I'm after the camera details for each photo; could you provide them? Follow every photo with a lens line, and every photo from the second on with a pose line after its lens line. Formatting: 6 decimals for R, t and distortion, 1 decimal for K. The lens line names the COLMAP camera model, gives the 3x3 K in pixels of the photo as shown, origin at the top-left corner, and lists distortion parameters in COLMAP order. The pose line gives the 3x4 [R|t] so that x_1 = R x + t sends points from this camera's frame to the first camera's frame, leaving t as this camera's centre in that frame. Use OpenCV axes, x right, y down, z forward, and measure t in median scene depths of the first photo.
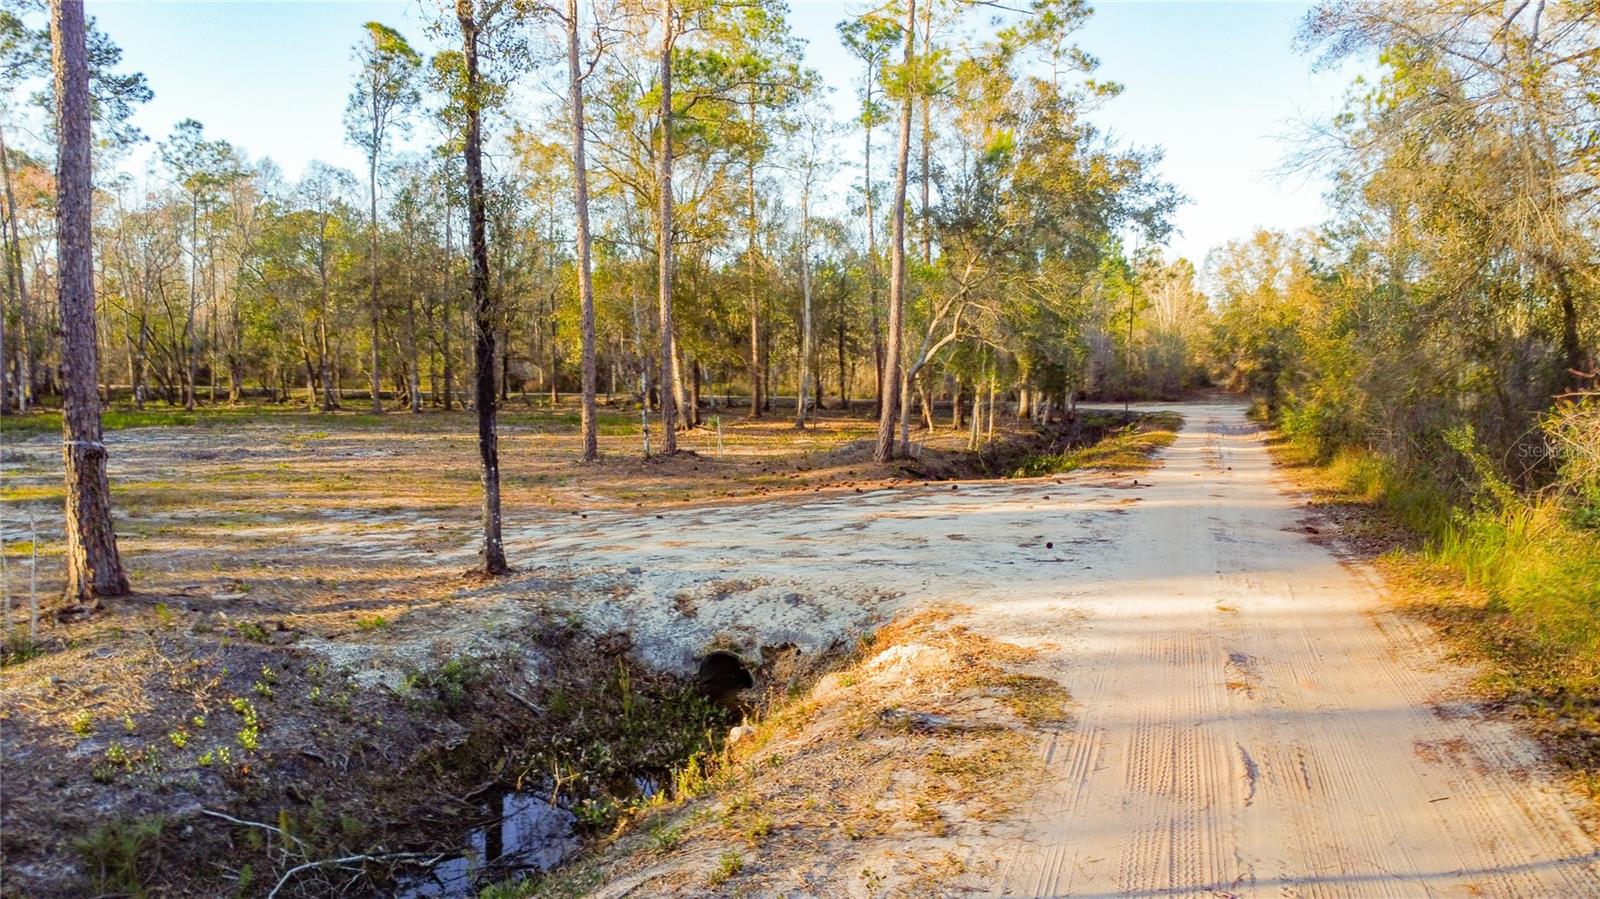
lens RADIAL K [[1159.3, 0, 800.0], [0, 1159.3, 449.5], [0, 0, 1]] dist [-0.027362, -0.009994]
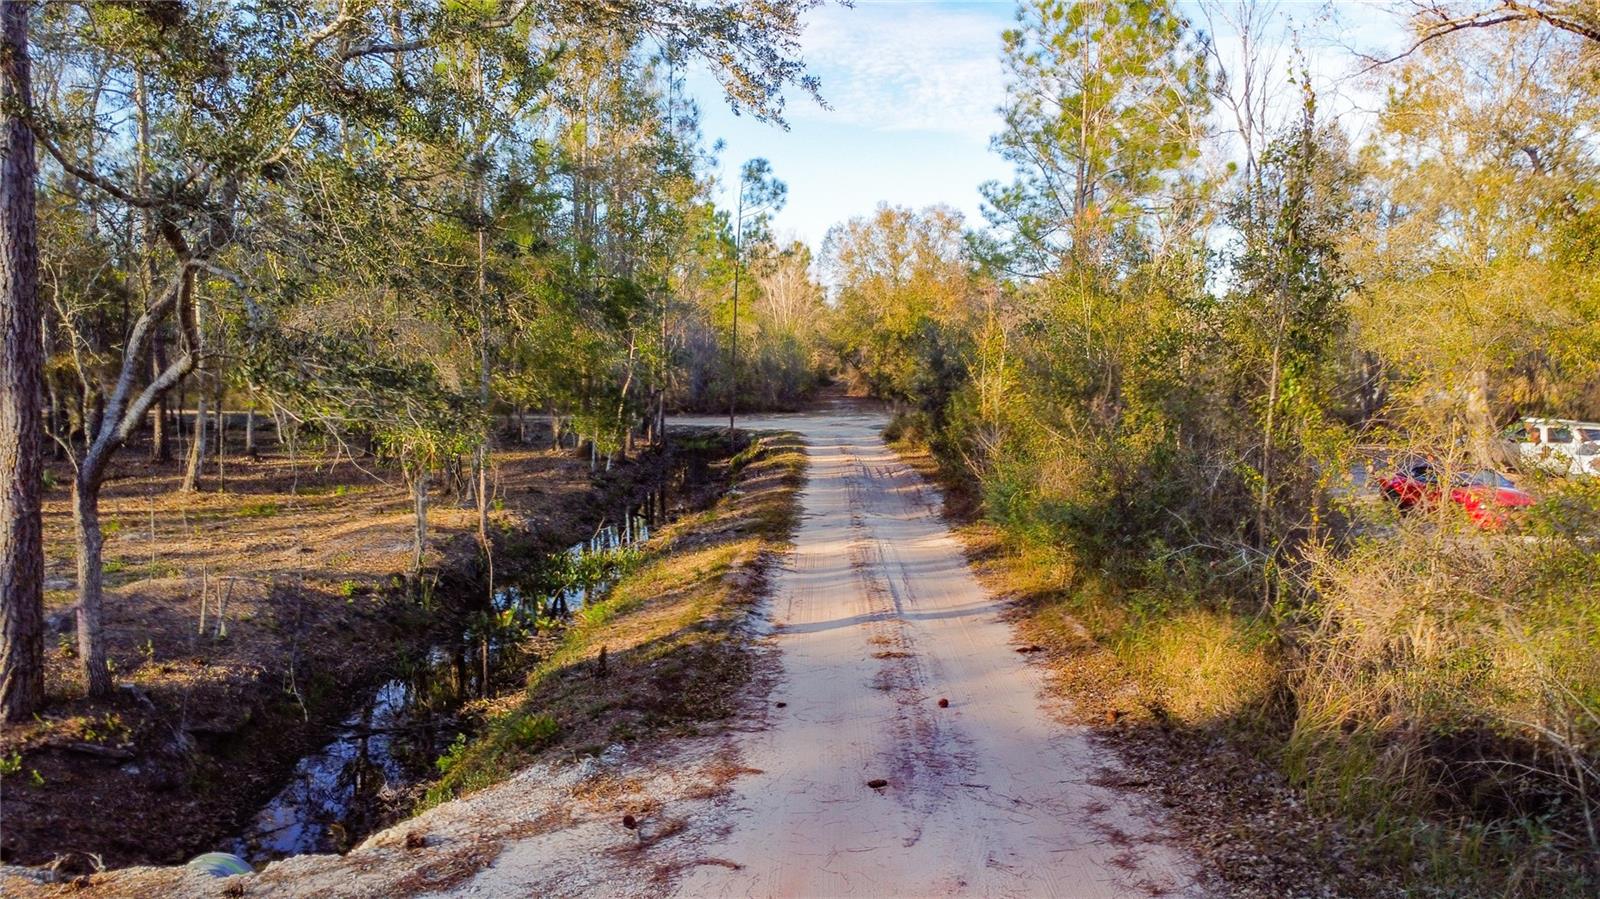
lens RADIAL K [[1159.2, 0, 801.6], [0, 1159.2, 450.3], [0, 0, 1]] dist [-0.029380, 0.000671]
pose [[0.948408, -0.025803, 0.316000, 0.256785], [0.022952, 0.999655, 0.012743, -0.093379], [-0.316220, -0.004832, 0.948674, 0.808967]]
